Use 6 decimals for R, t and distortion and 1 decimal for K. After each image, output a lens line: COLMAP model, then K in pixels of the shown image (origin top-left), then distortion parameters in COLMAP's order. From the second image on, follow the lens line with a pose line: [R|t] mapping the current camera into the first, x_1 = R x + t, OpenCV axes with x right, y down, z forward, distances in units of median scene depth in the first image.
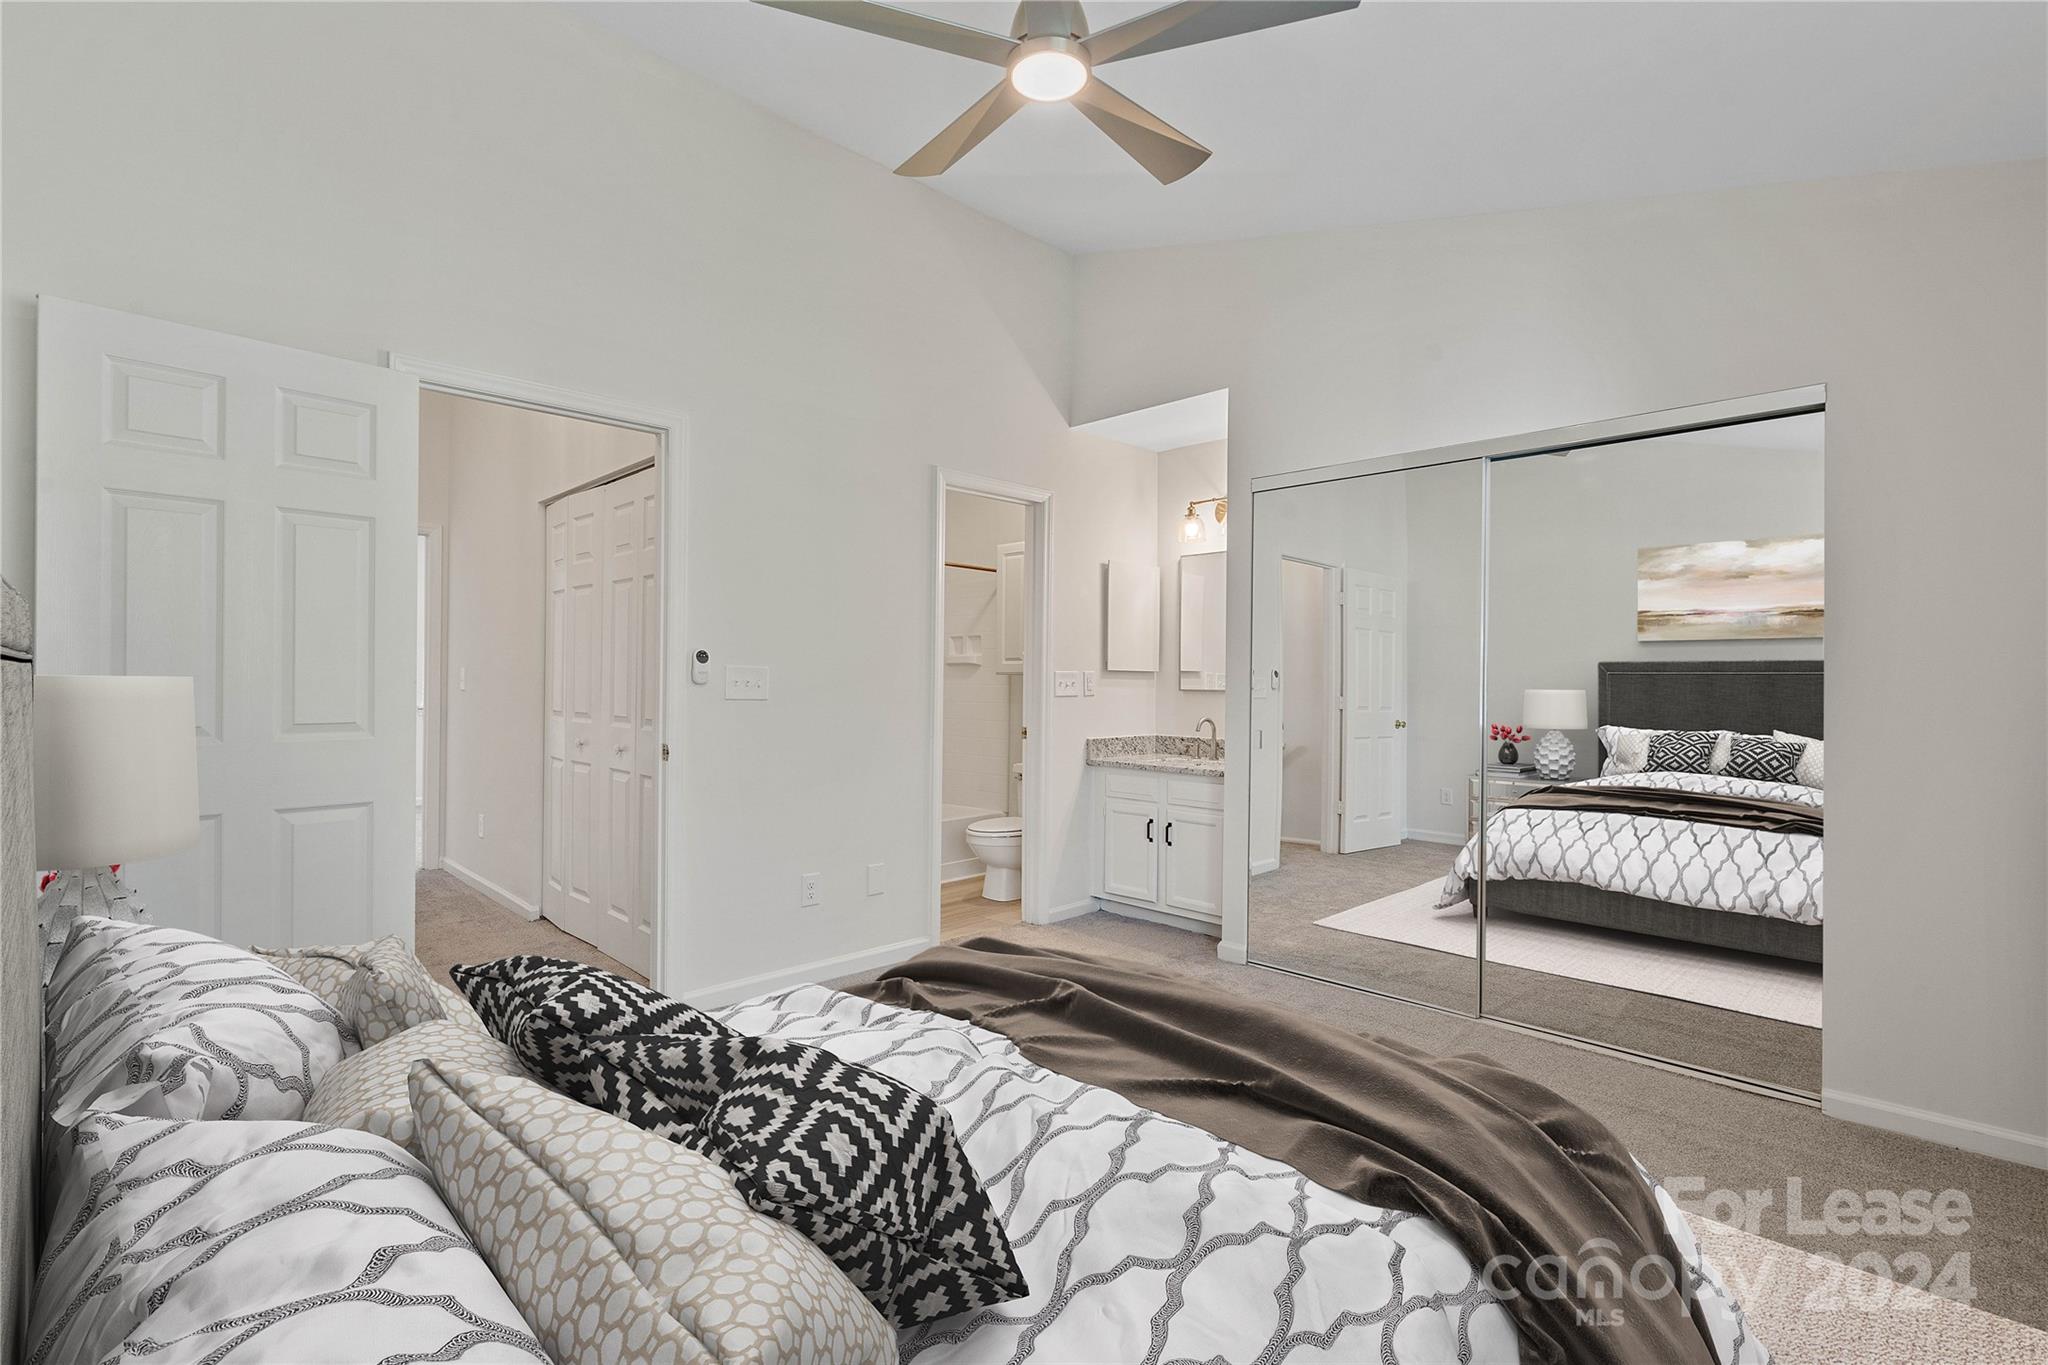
lens RADIAL K [[956.5, 0, 1017.9], [0, 956.5, 679.1], [0, 0, 1]] dist [0.002893, 0.000242]
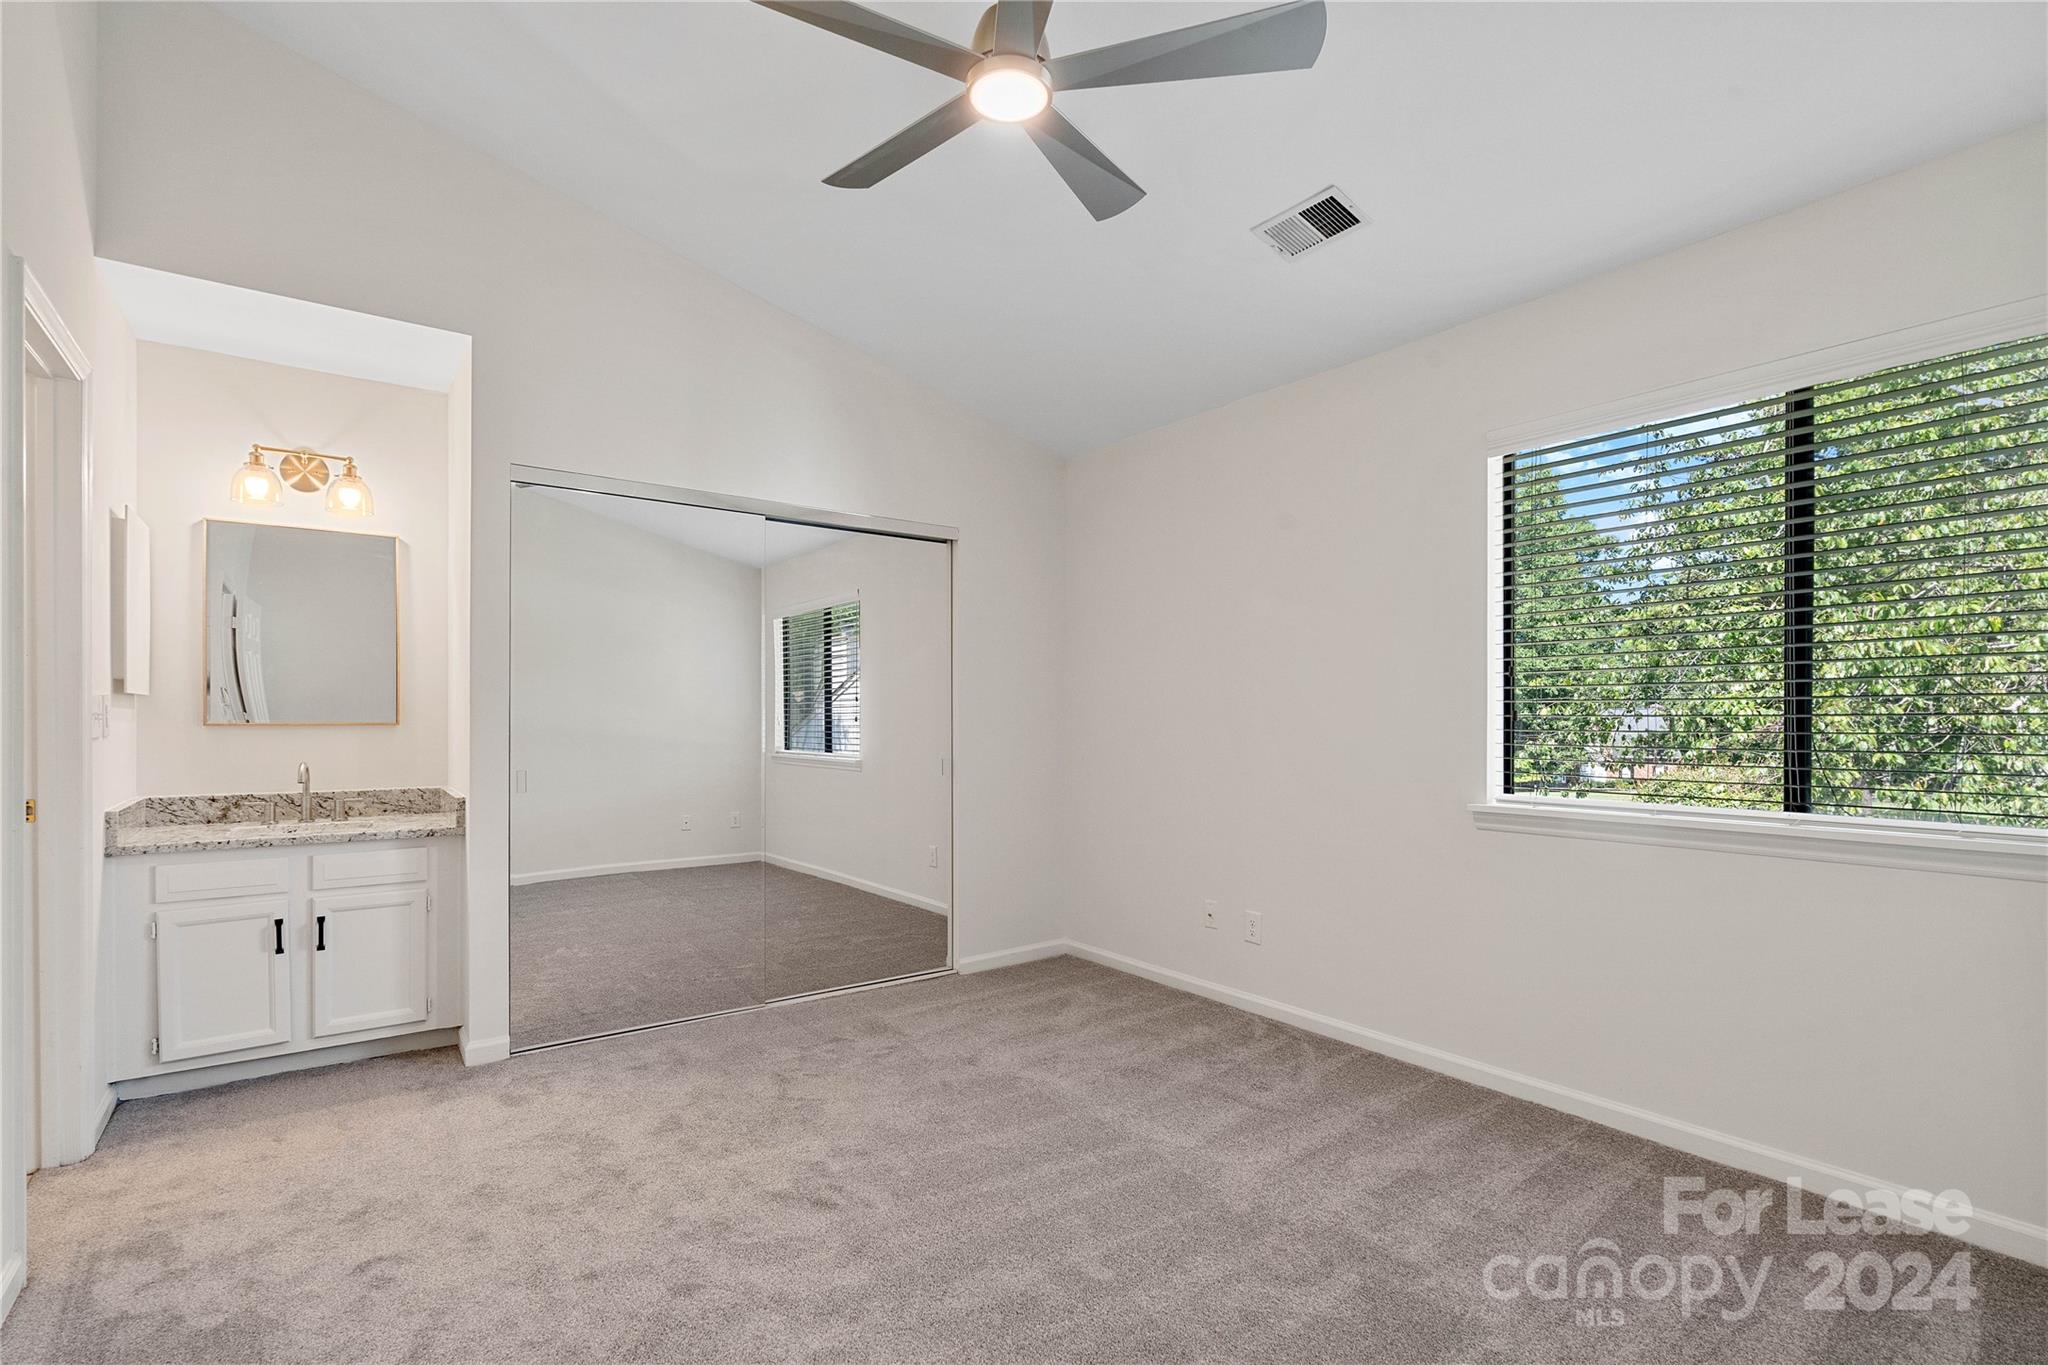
lens RADIAL K [[956.5, 0, 1013.8], [0, 956.5, 721.0], [0, 0, 1]] dist [0.002893, 0.000242]
pose [[0.138023, -0.013231, 0.990341, -0.423481], [0.000466, 0.999912, 0.013294, 0.000413], [-0.990429, -0.001373, 0.138017, 0.384916]]
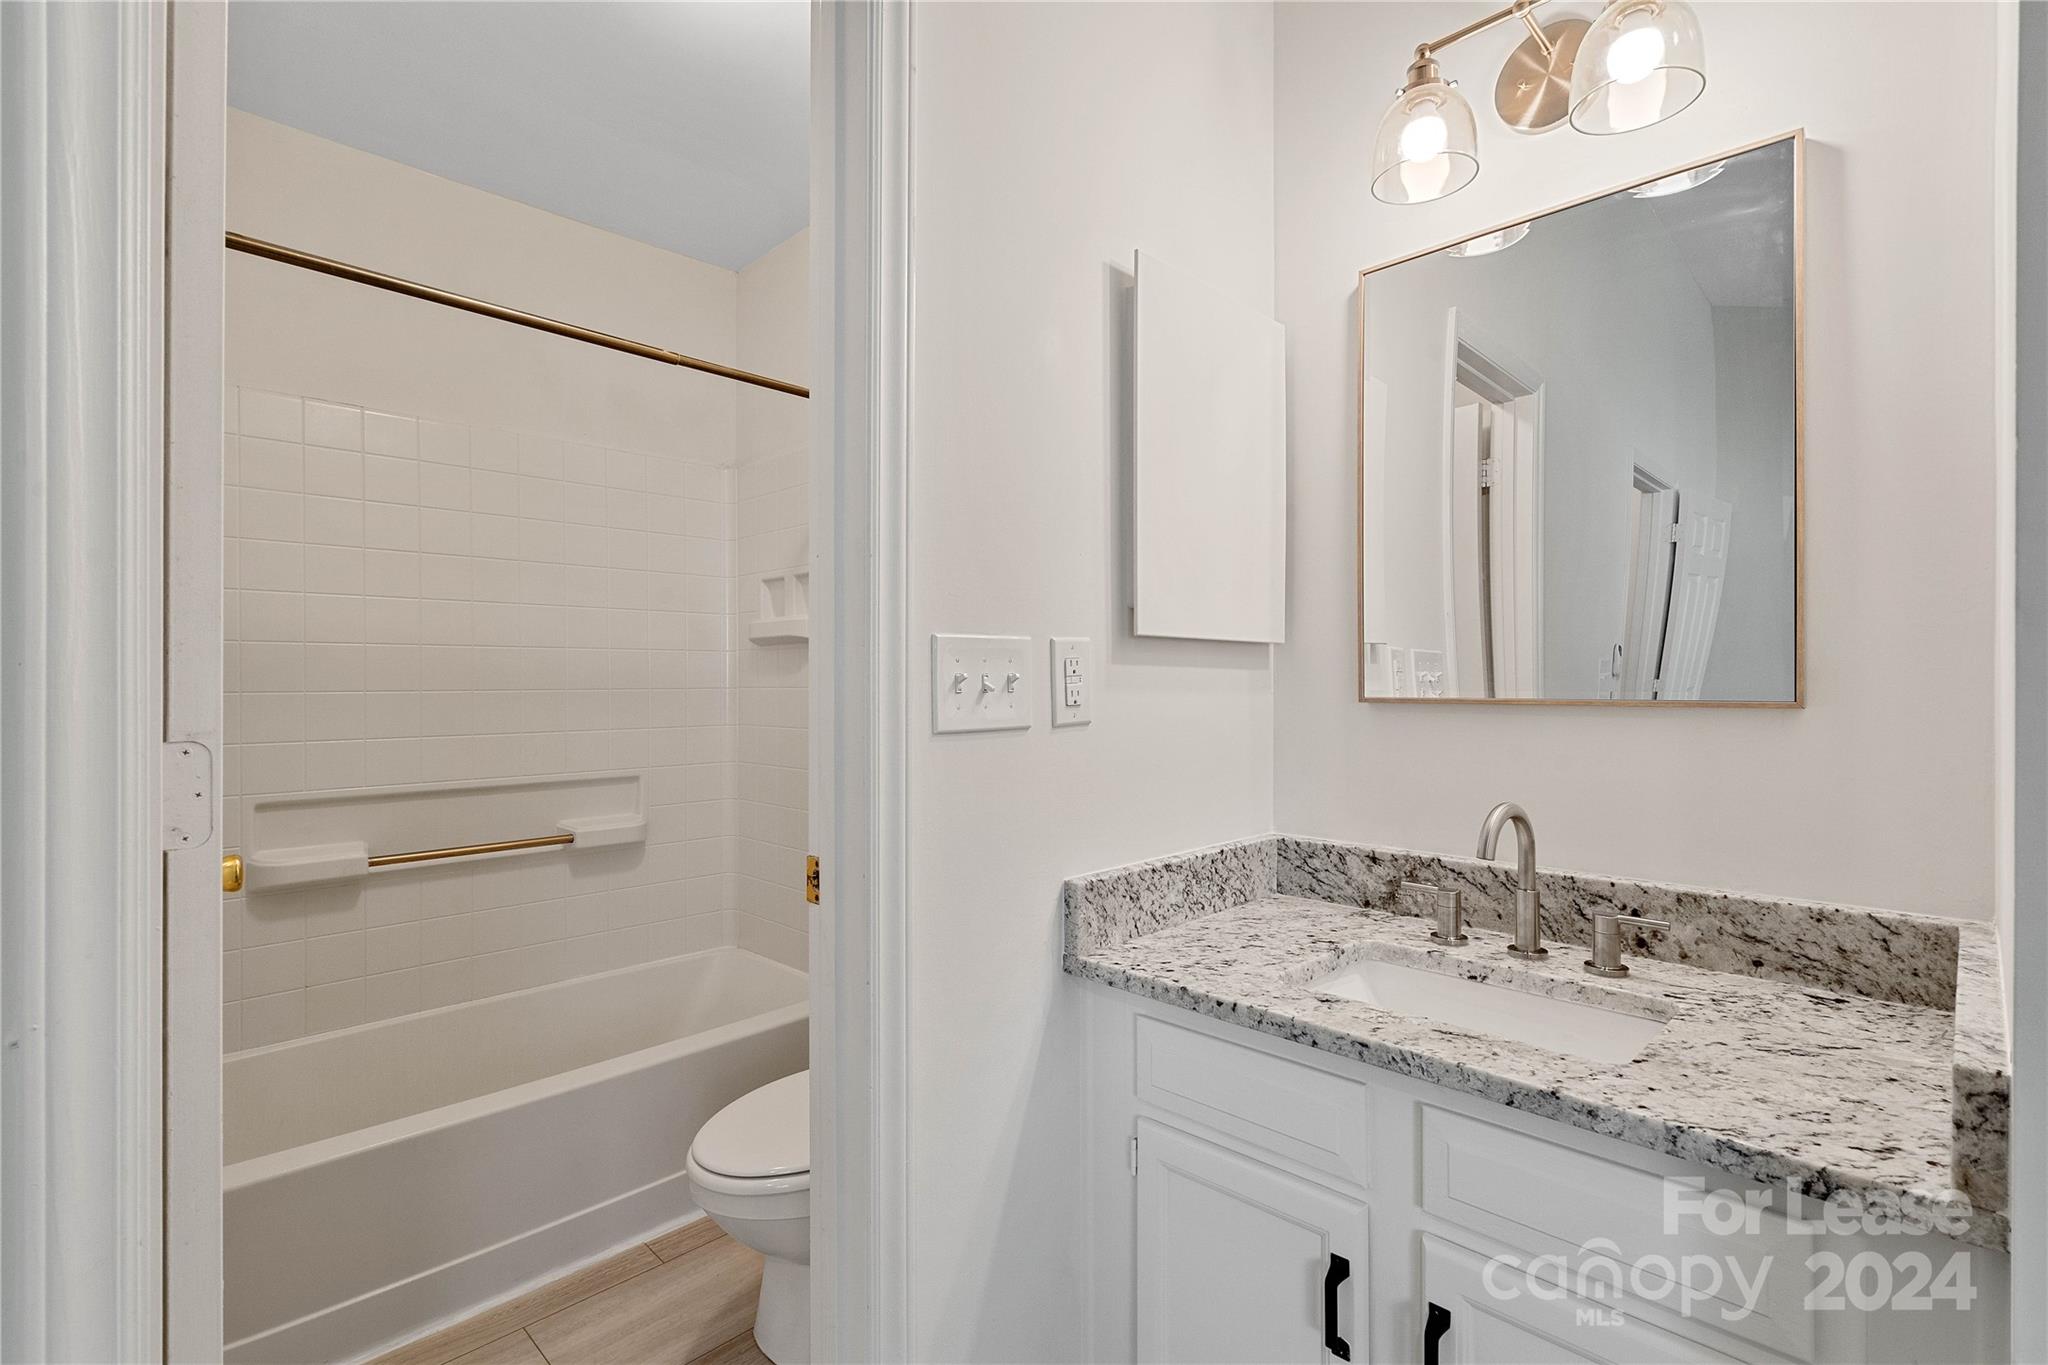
lens RADIAL K [[956.5, 0, 1022.6], [0, 956.5, 675.3], [0, 0, 1]] dist [0.002893, 0.000242]
pose [[0.999768, -0.009254, 0.019473, 0.055671], [0.009264, 0.999957, -0.000411, 0.002929], [-0.019469, 0.000591, 0.999810, 0.729279]]
